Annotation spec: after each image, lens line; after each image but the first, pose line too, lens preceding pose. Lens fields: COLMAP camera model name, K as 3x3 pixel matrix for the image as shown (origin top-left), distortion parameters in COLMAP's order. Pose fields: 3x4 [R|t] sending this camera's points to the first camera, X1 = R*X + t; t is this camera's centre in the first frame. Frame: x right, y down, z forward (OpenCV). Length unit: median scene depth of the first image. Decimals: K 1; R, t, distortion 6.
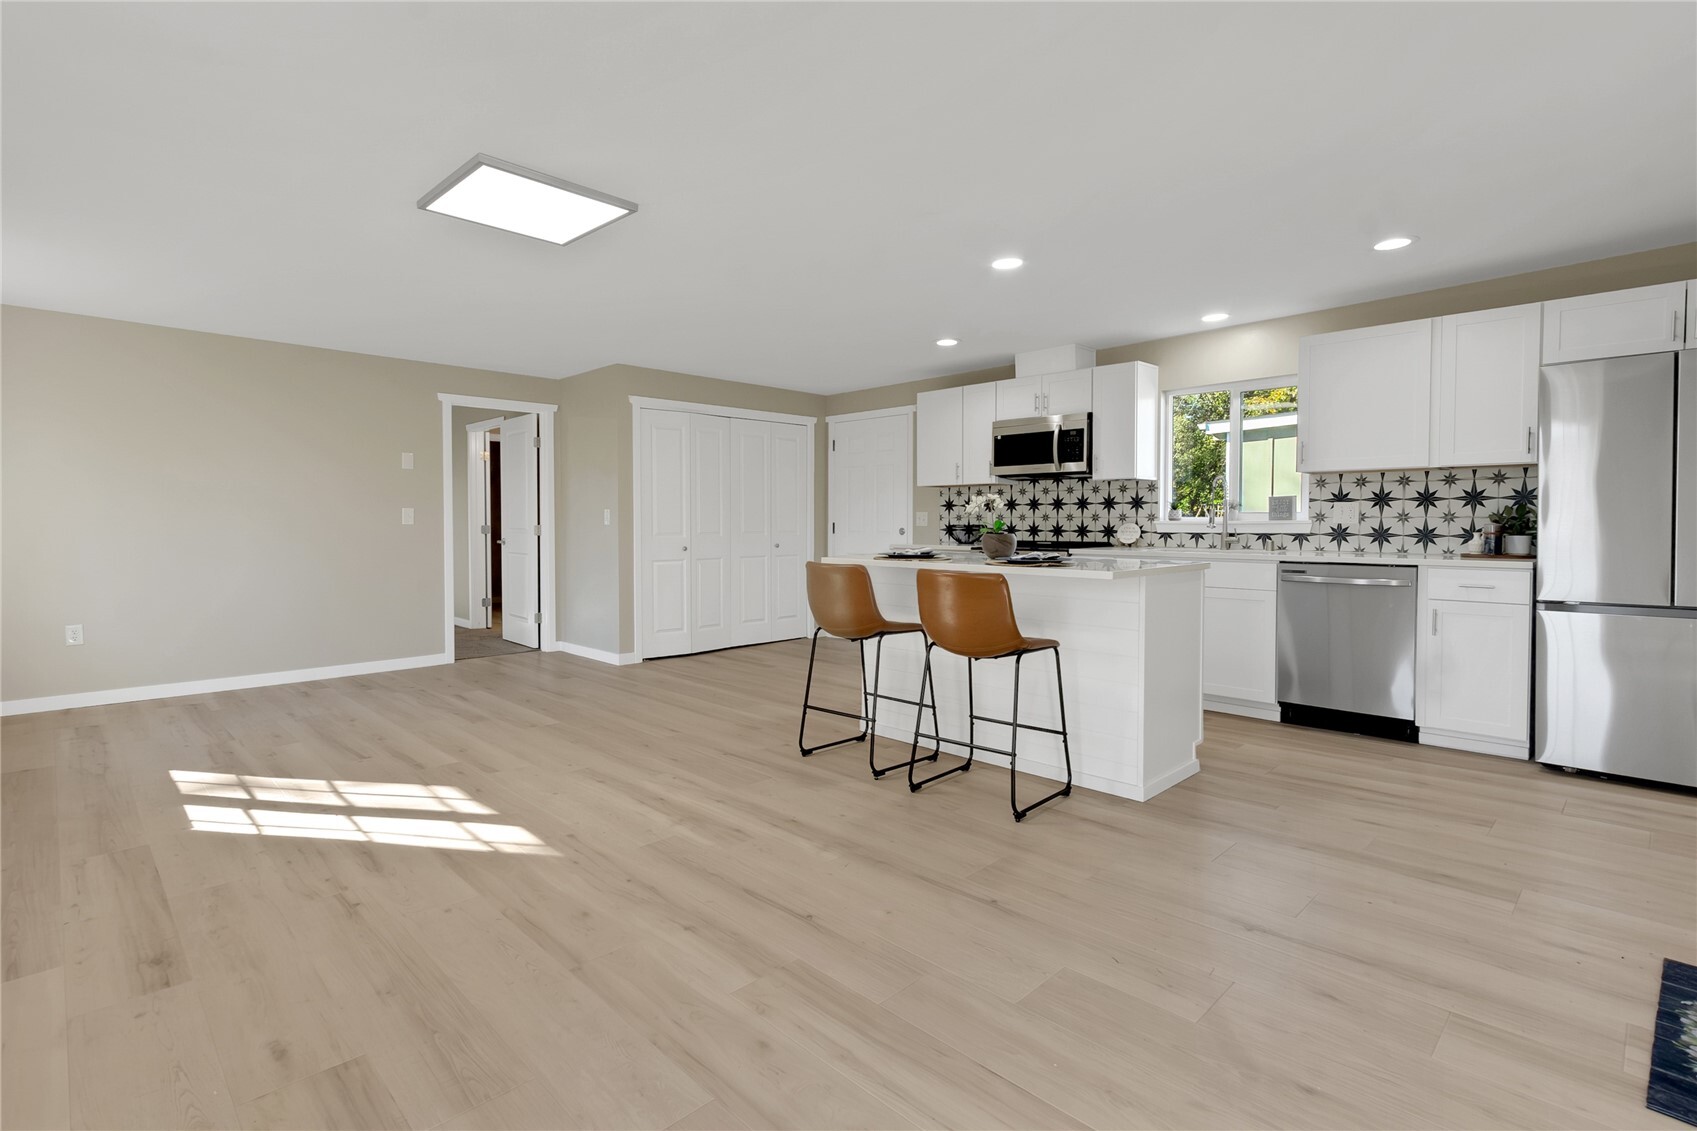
lens RADIAL K [[799.2, 0, 841.5], [0, 799.2, 539.9], [0, 0, 1]] dist [0.015797, 0.000722]
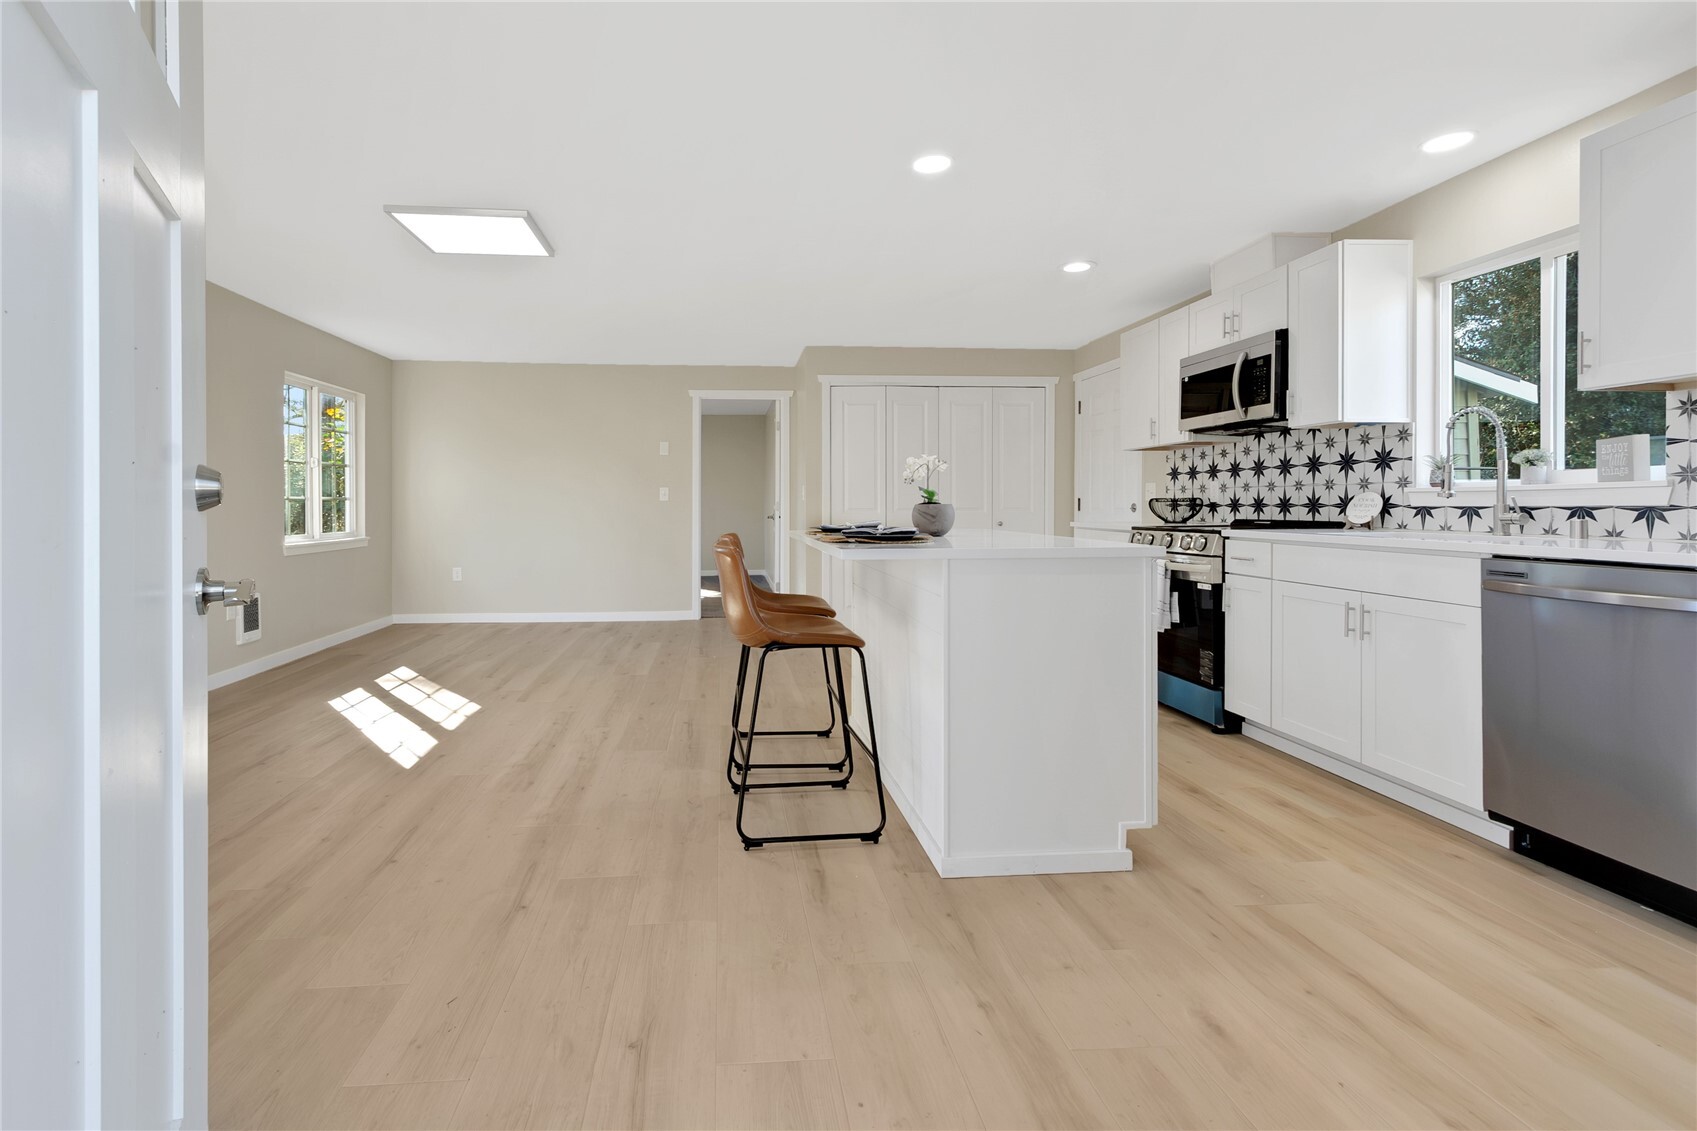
lens RADIAL K [[799.2, 0, 783.0], [0, 799.2, 503.8], [0, 0, 1]] dist [0.015797, 0.000722]
pose [[0.772492, -0.002649, -0.635019, 0.412398], [-0.011766, 0.999760, -0.018483, 0.005904], [0.634915, 0.021749, 0.772275, 0.205959]]
